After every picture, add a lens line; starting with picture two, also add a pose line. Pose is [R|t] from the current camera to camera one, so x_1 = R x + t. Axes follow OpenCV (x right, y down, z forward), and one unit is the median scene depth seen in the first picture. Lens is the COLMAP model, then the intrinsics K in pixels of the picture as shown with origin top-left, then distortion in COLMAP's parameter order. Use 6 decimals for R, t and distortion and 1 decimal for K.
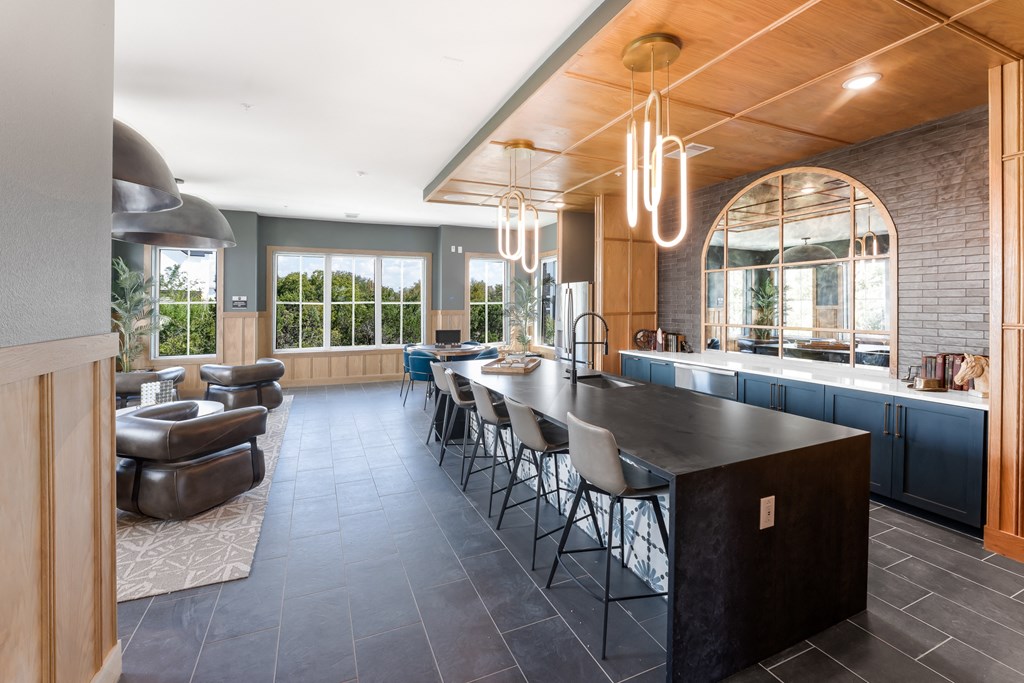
lens RADIAL K [[449.6, 0, 511.4], [0, 449.6, 303.8], [0, 0, 1]] dist [0.000455, 0.000052]
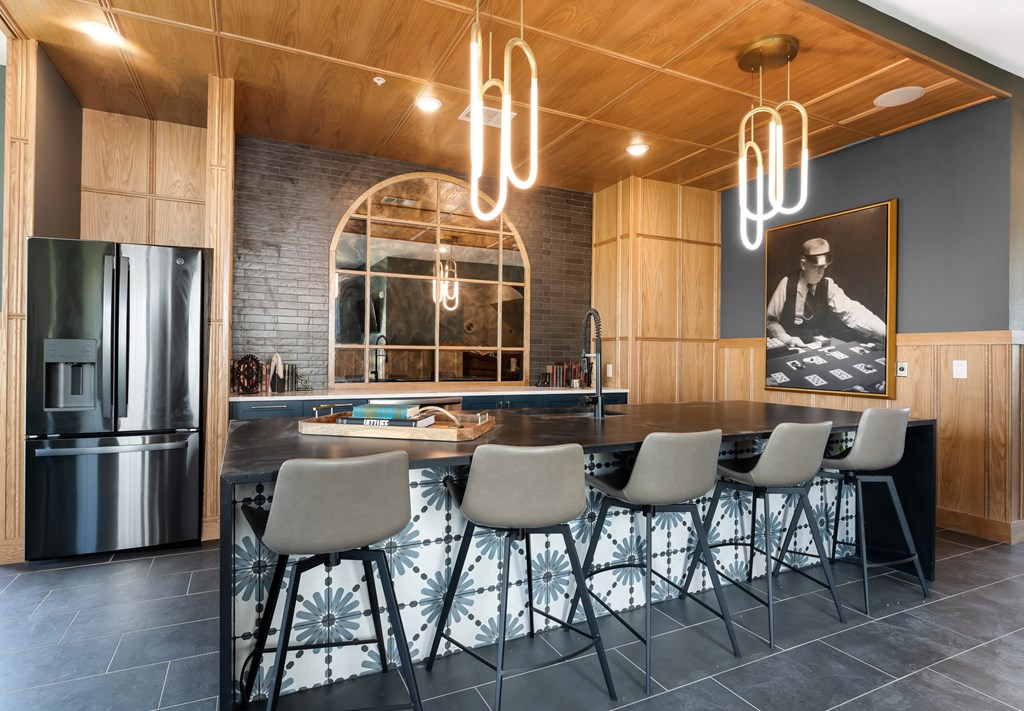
lens RADIAL K [[530.2, 0, 512.0], [0, 530.2, 355.5], [0, 0, 1]] dist [0.001291, 0.000070]
pose [[-0.034842, 0.003889, 0.999385, -0.693434], [-0.009576, 0.999945, -0.004225, 0.106707], [-0.999347, -0.009717, -0.034803, 1.304155]]
